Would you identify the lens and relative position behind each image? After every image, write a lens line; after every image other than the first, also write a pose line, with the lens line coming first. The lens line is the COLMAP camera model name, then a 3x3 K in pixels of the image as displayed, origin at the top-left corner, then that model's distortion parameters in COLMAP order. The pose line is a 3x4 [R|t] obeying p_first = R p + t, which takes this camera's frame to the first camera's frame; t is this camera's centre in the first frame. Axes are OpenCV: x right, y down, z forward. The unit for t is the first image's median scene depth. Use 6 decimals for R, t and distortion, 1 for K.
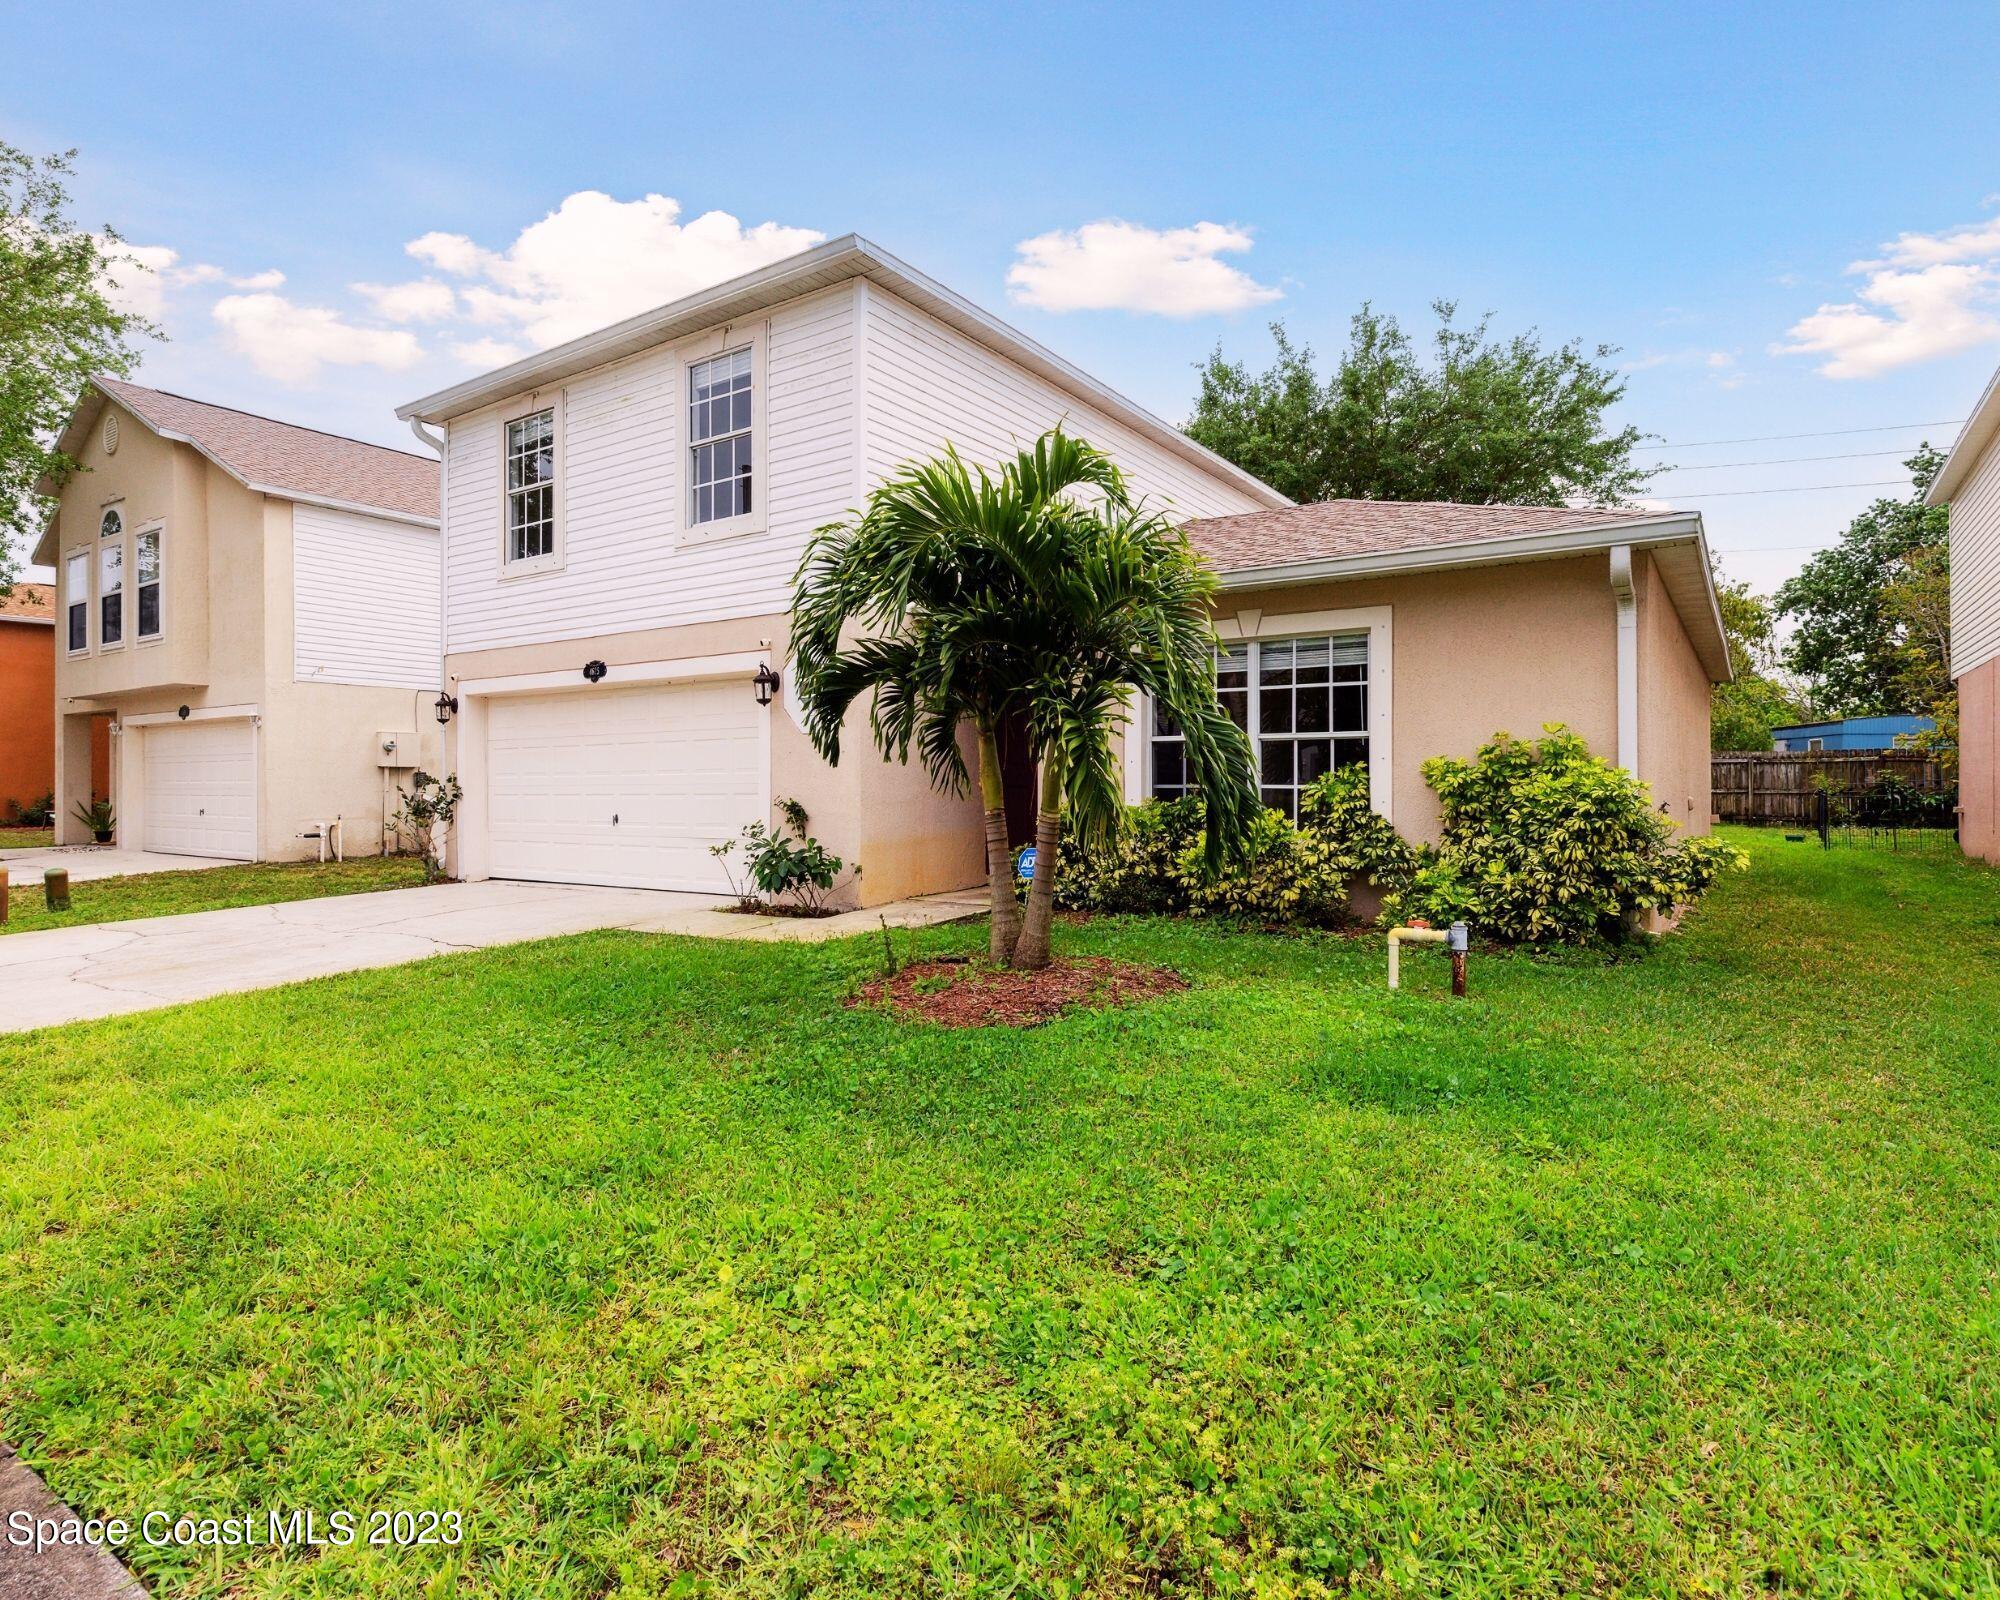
lens RADIAL K [[1096.1, 0, 1000.0], [0, 1096.1, 800.0], [0, 0, 1]] dist [-0.003624, -0.000898]
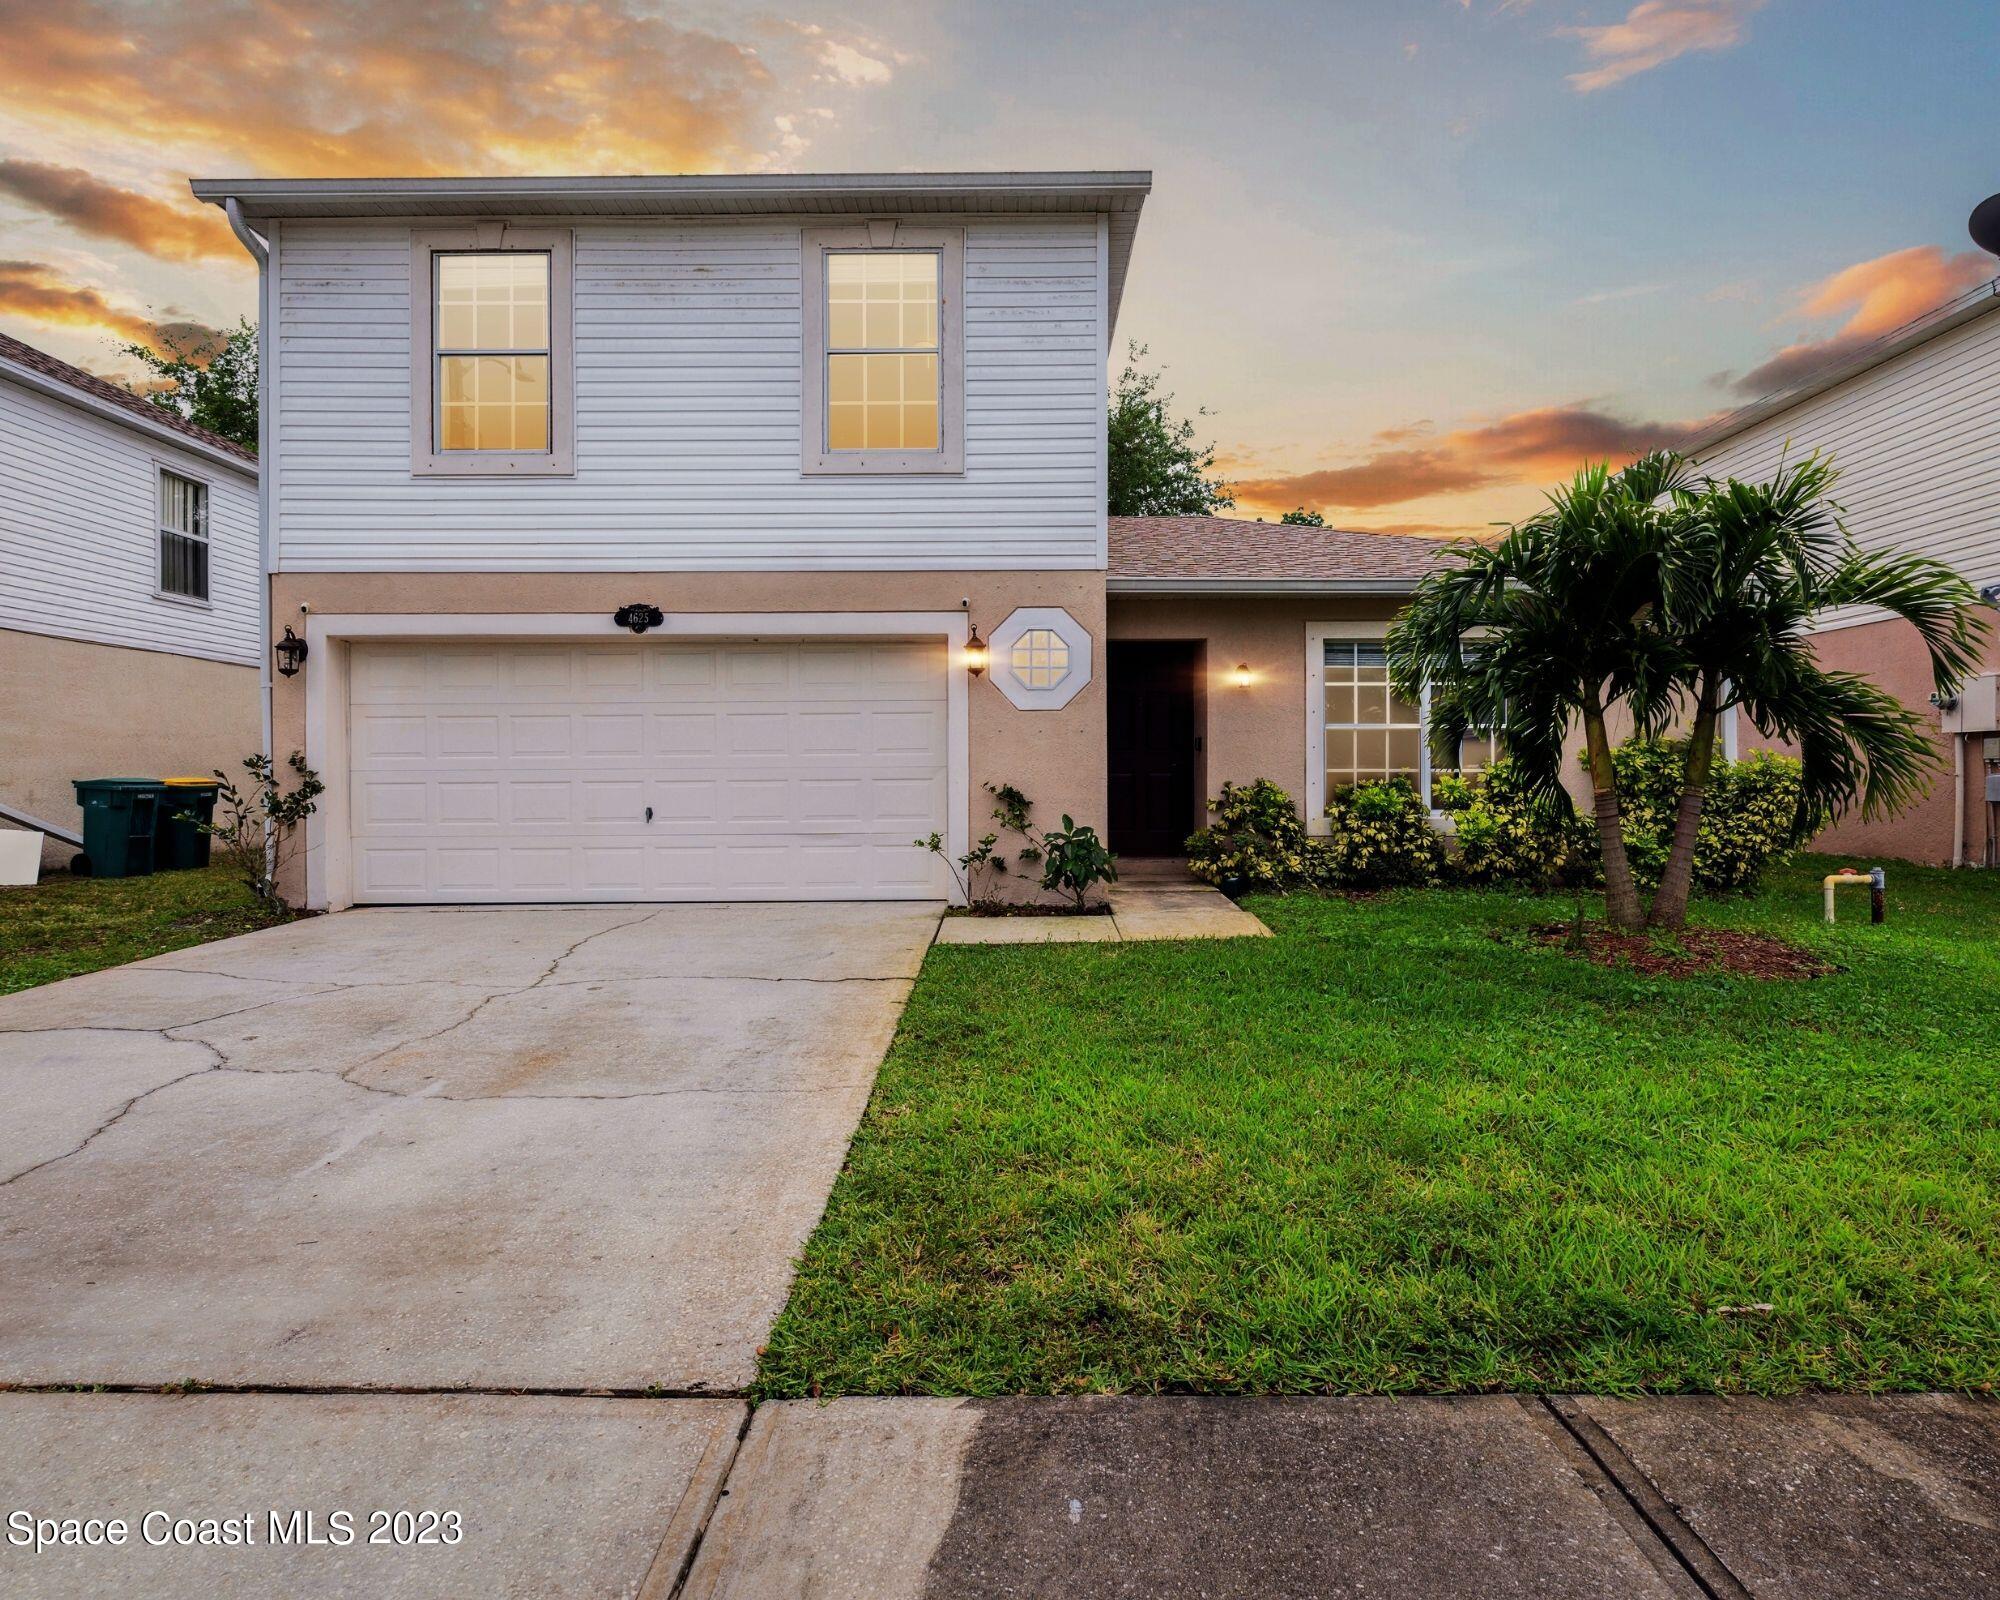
lens RADIAL K [[1096.1, 0, 1000.0], [0, 1096.1, 800.0], [0, 0, 1]] dist [-0.003624, -0.000898]
pose [[0.827393, -0.010347, 0.561528, -0.589389], [0.008078, 0.999946, 0.006522, 0.005014], [-0.561565, -0.000861, 0.827432, 0.235194]]
